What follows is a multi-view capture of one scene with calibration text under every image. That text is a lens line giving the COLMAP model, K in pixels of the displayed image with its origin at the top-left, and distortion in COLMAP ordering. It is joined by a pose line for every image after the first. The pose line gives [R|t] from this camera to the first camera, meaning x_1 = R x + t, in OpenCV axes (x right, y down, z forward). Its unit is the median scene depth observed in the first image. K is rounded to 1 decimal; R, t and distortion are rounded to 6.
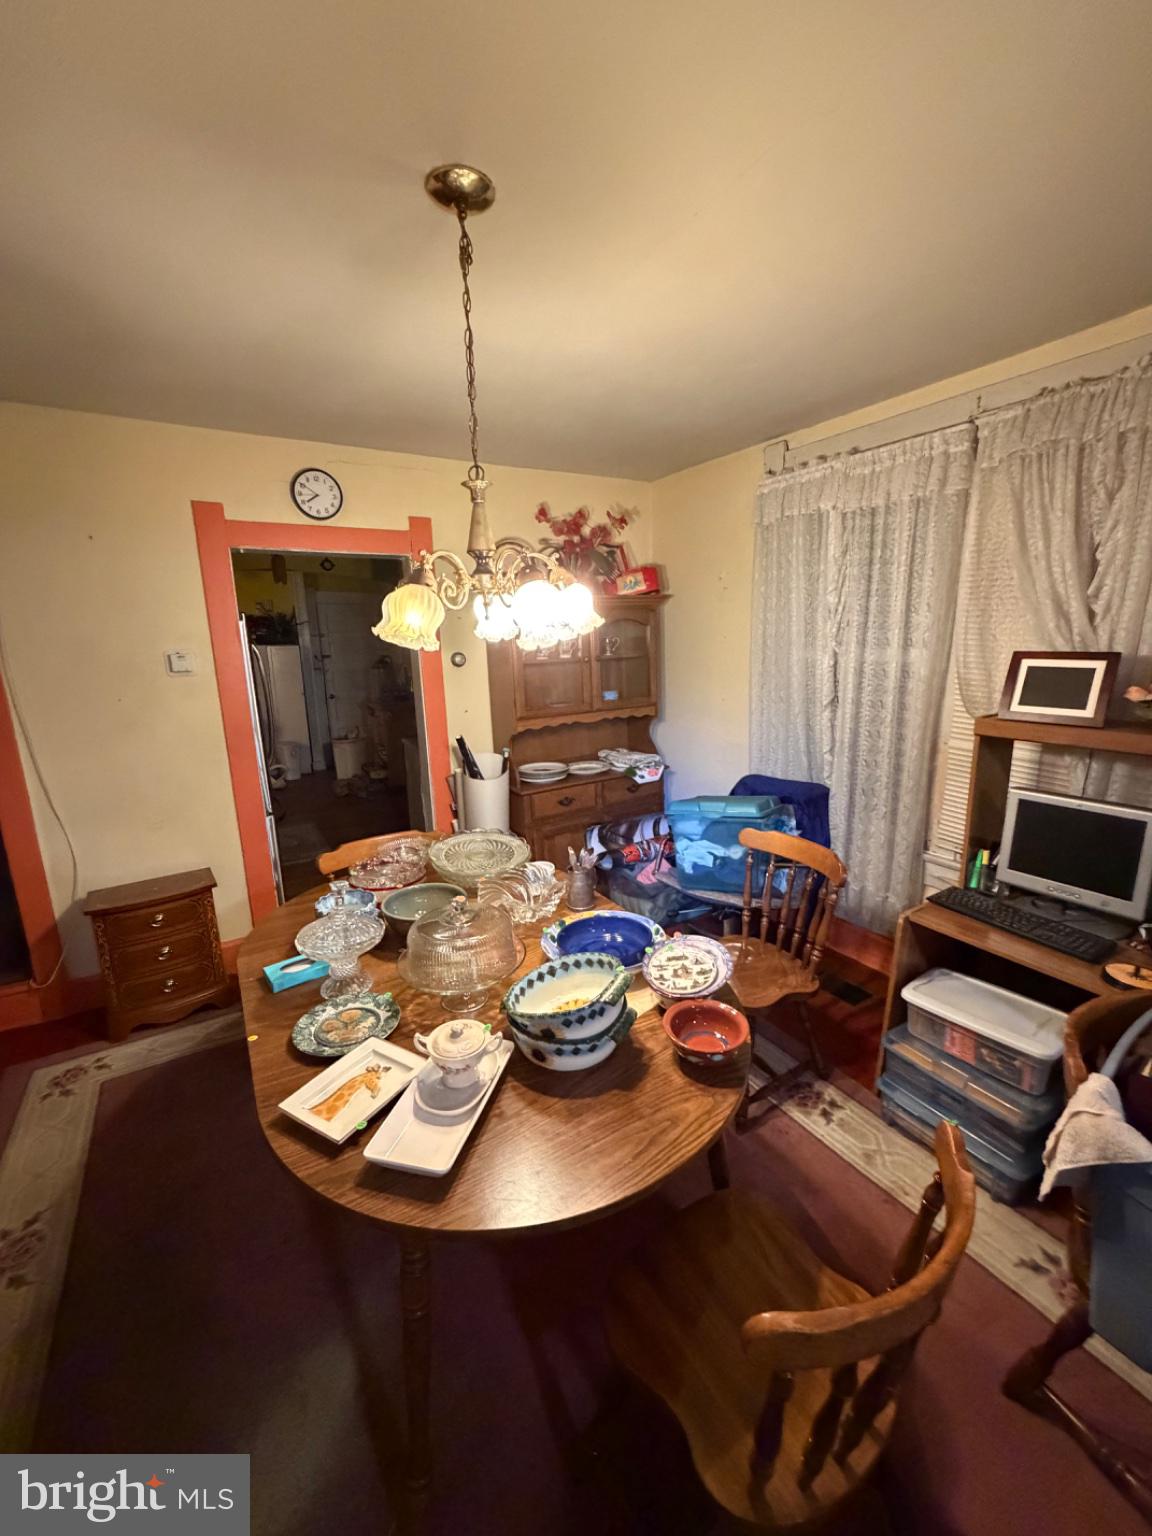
lens RADIAL K [[621.9, 0, 576.0], [0, 621.9, 768.0], [0, 0, 1]] dist [-0.001332, -0.000024]
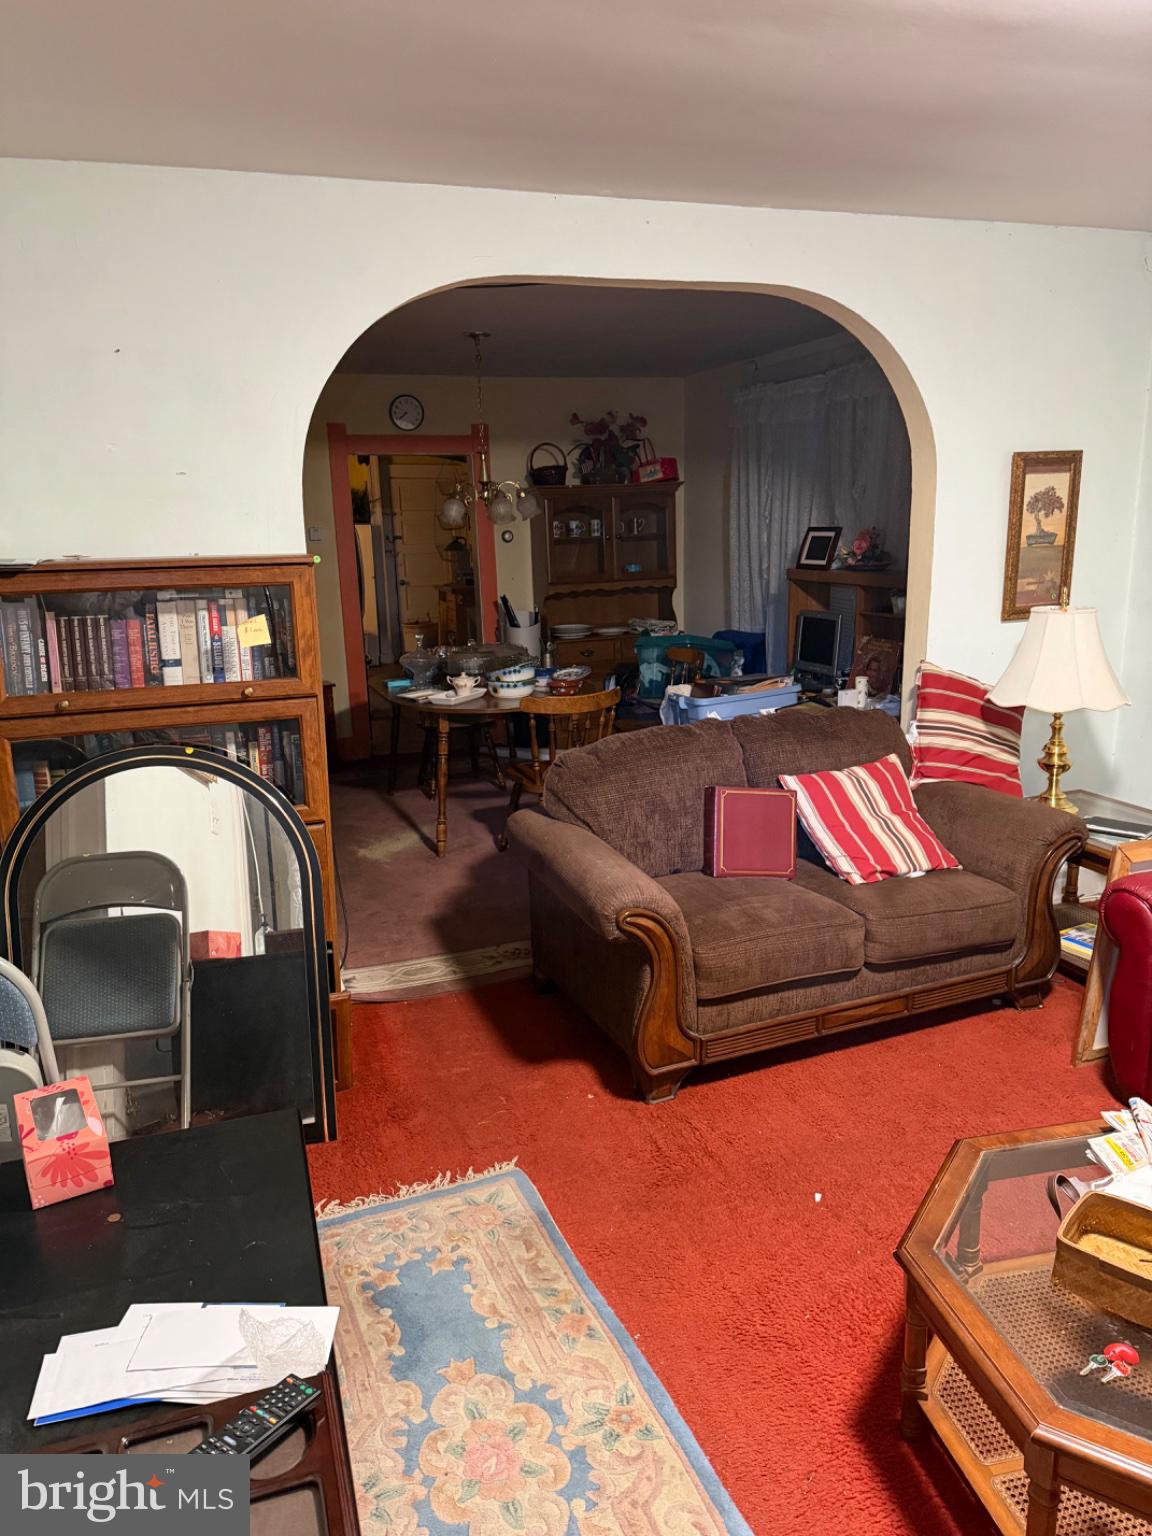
lens RADIAL K [[1099.8, 0, 576.0], [0, 1099.8, 768.0], [0, 0, 1]] dist [0.164857, 0.000153]
pose [[0.978909, 0.046584, -0.198917, 0.404690], [-0.043144, 0.998835, 0.021595, 0.233557], [0.199691, -0.012557, 0.979778, -1.149090]]
